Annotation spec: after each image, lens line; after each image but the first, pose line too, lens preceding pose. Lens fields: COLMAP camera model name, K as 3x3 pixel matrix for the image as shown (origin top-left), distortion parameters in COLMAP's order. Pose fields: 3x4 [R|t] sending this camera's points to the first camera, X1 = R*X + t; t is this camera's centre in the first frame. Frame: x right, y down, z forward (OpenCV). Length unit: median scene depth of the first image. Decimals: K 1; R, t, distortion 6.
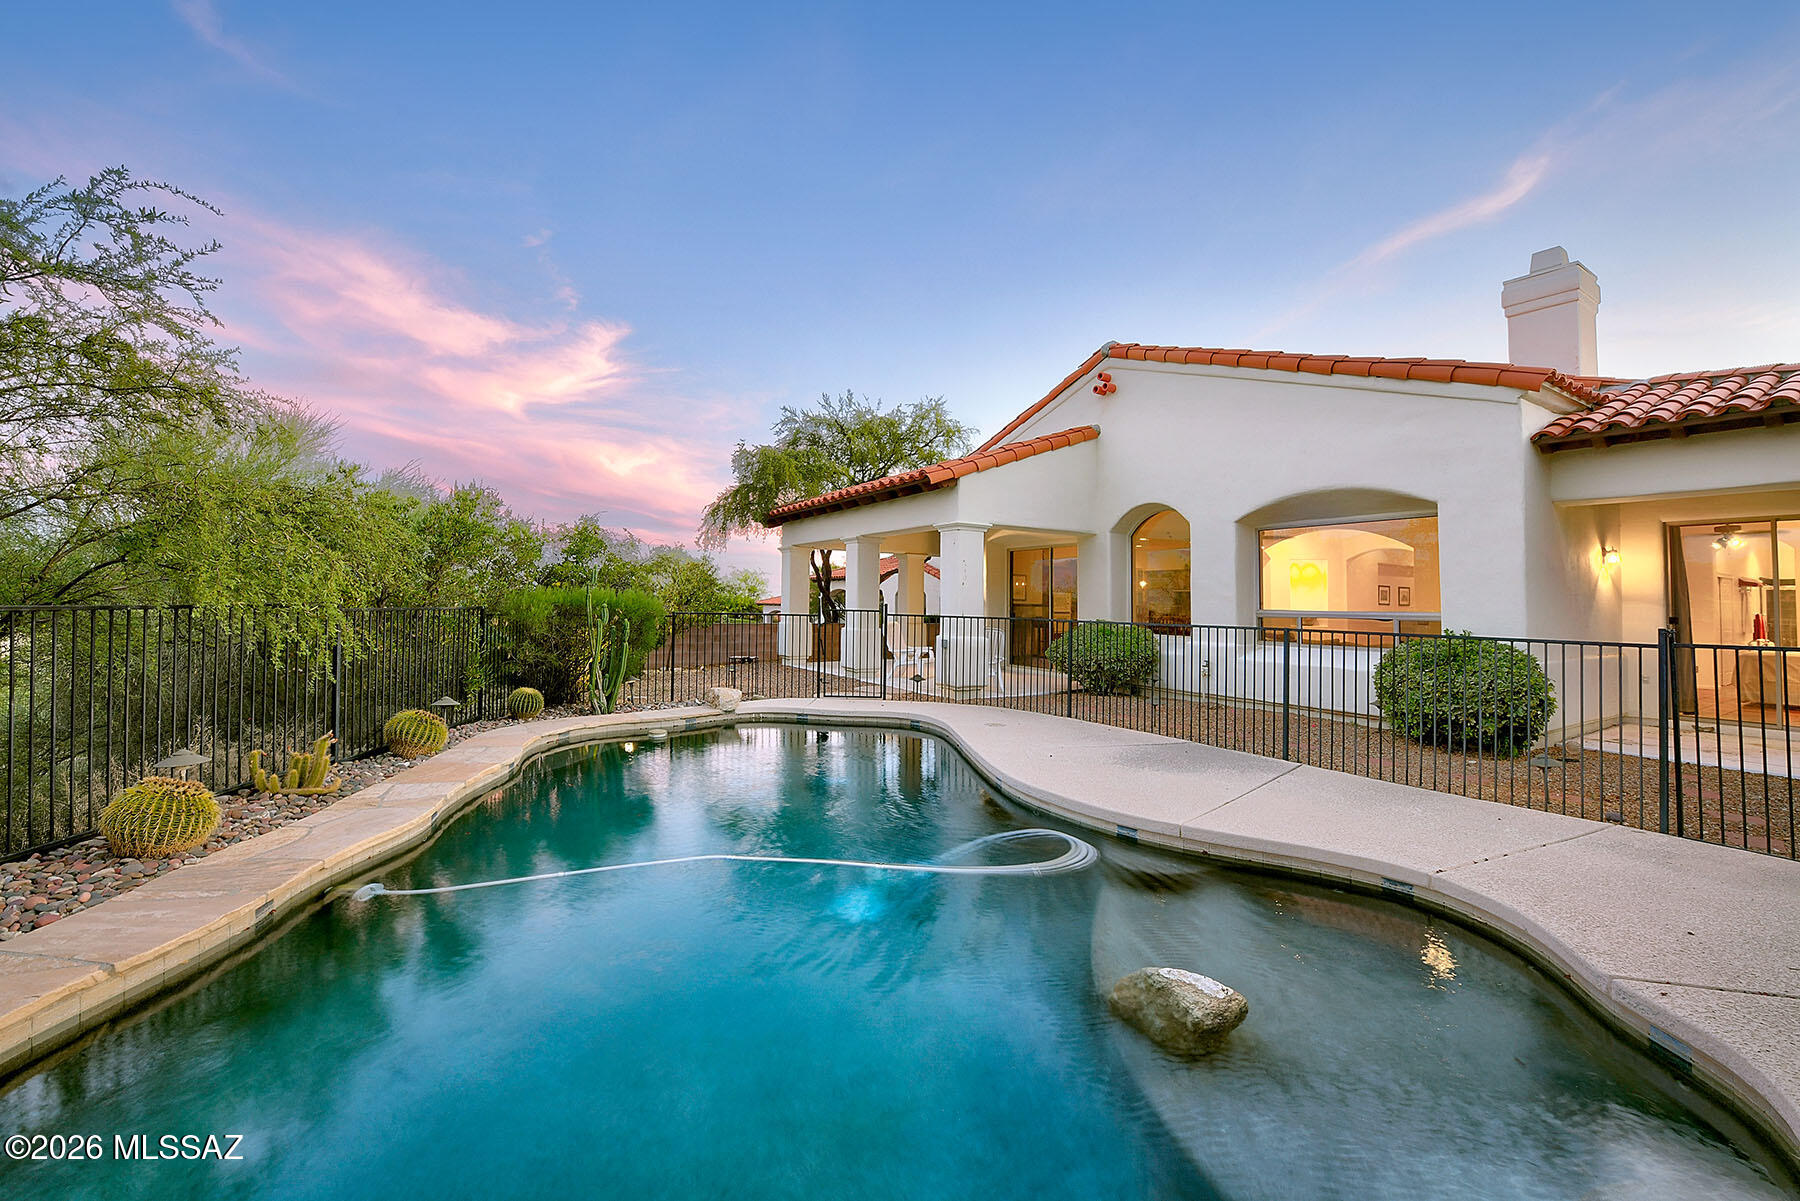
lens RADIAL K [[704.7, 0, 897.1], [0, 704.7, 582.4], [0, 0, 1]] dist [-0.012975, -0.000527]
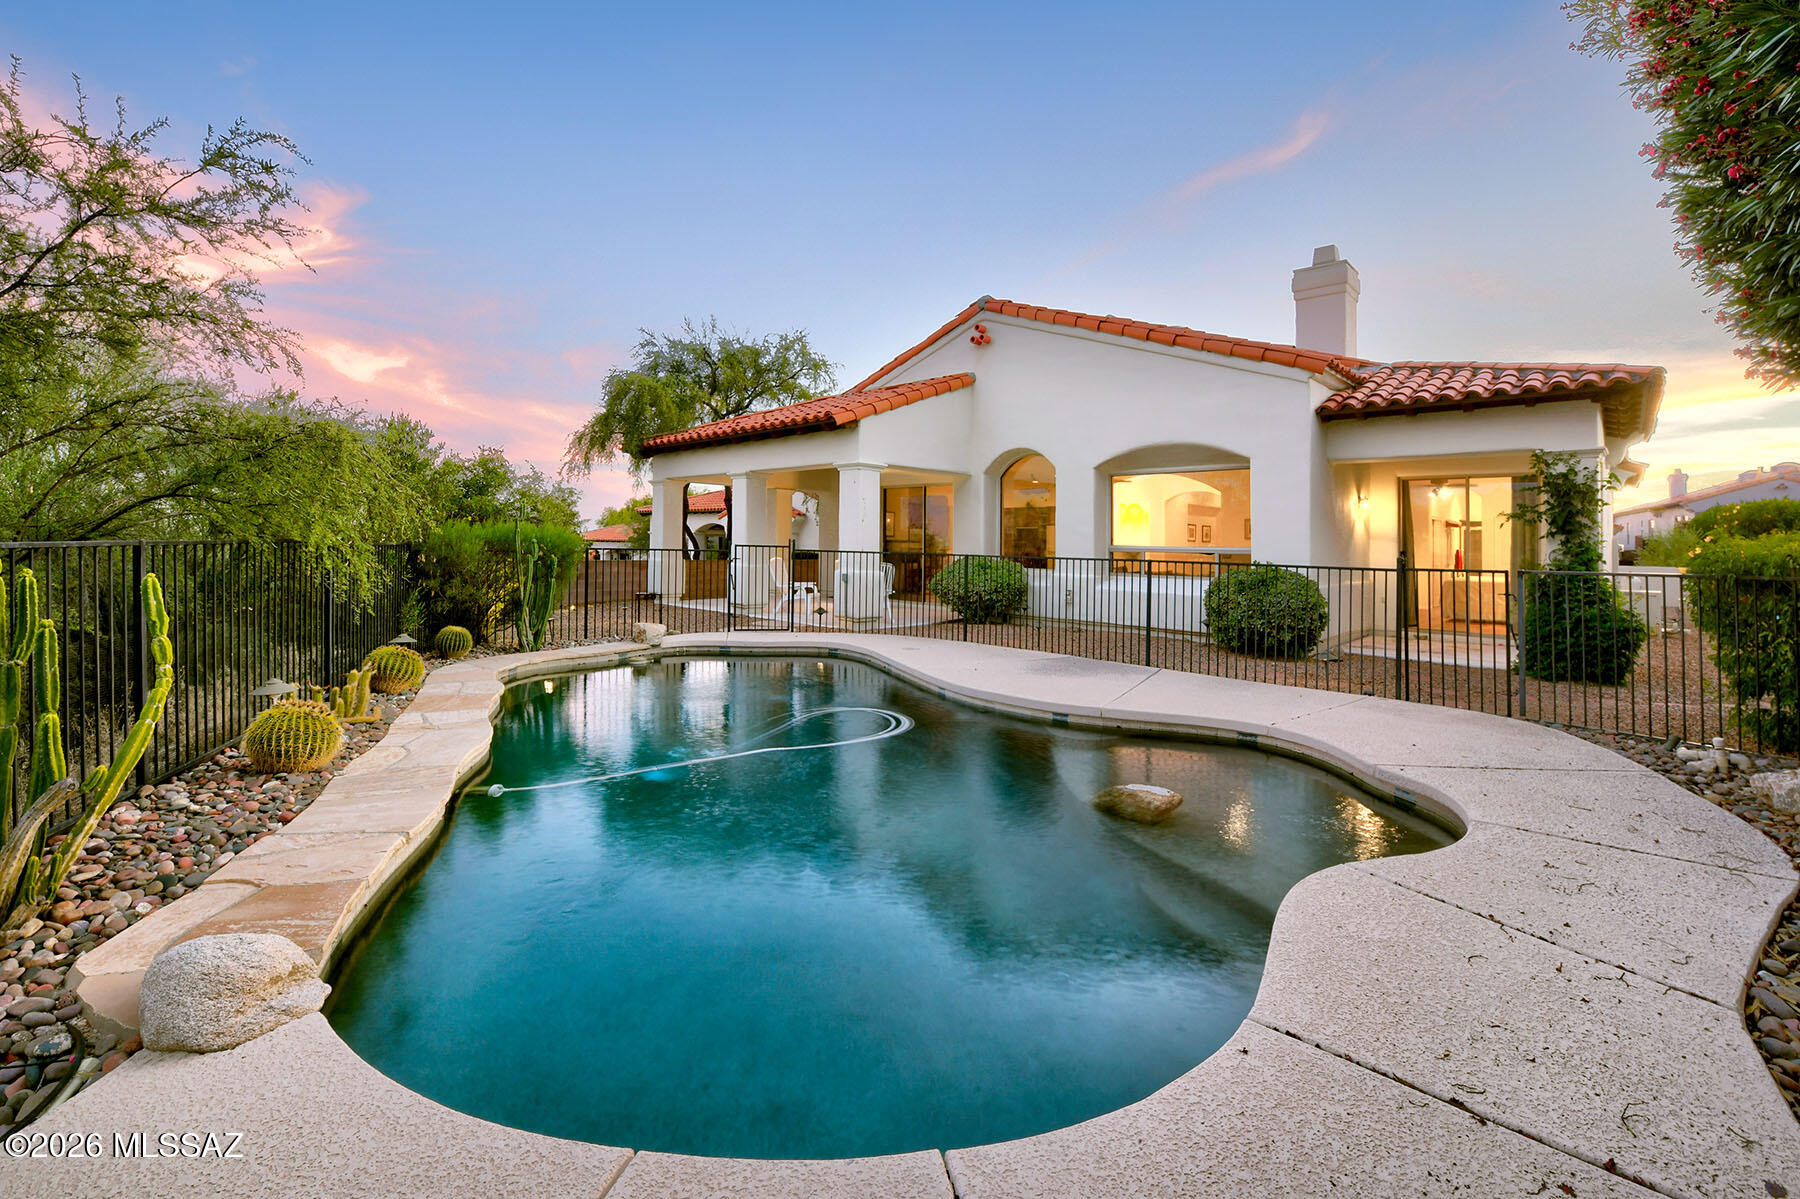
lens RADIAL K [[778.9, 0, 901.7], [0, 778.9, 531.1], [0, 0, 1]] dist [0.000010, 0.000070]
pose [[0.962905, 0.004451, 0.269806, -0.161824], [-0.009713, 0.999788, 0.018169, -0.004016], [-0.269667, -0.020116, 0.962743, -0.136999]]
